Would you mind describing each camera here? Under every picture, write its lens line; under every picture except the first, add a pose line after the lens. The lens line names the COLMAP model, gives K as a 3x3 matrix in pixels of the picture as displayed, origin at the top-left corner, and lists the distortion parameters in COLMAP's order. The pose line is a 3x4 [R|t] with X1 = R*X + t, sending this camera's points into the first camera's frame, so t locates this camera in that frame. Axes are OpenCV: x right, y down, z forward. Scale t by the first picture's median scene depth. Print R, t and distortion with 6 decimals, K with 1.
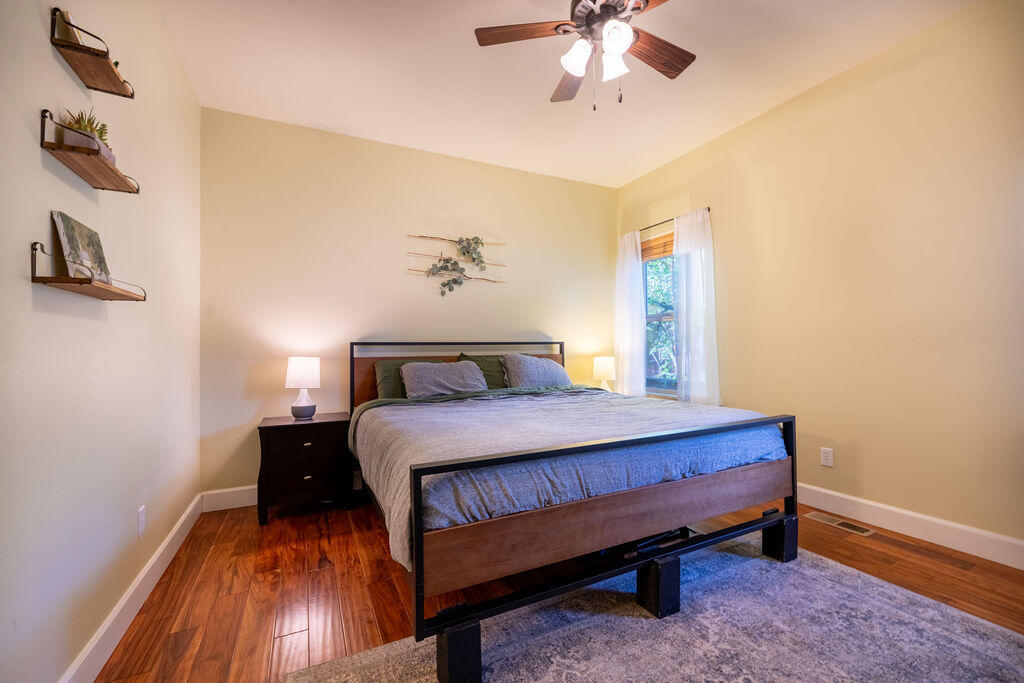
lens RADIAL K [[404.2, 0, 512.0], [0, 404.2, 341.5], [0, 0, 1]] dist [0.000652, 0.000076]
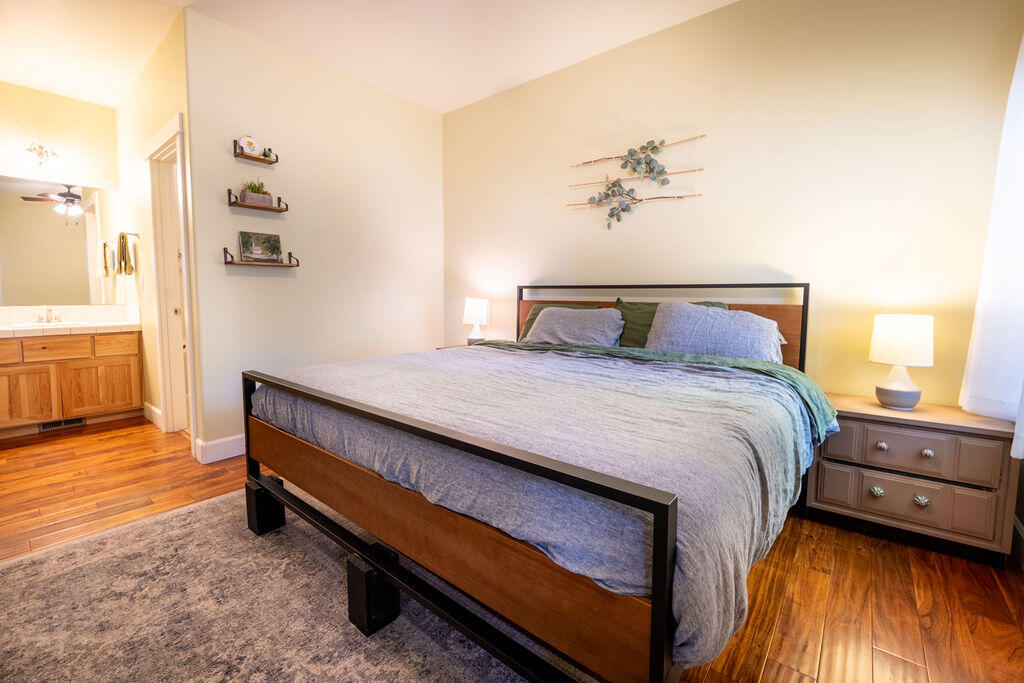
lens RADIAL K [[440.7, 0, 509.2], [0, 440.7, 326.4], [0, 0, 1]] dist [-0.001911, -0.000176]
pose [[0.399788, 0.081397, -0.912986, 0.588636], [0.010512, 0.995577, 0.093364, -0.000649], [0.916547, -0.046923, 0.397164, 0.445349]]
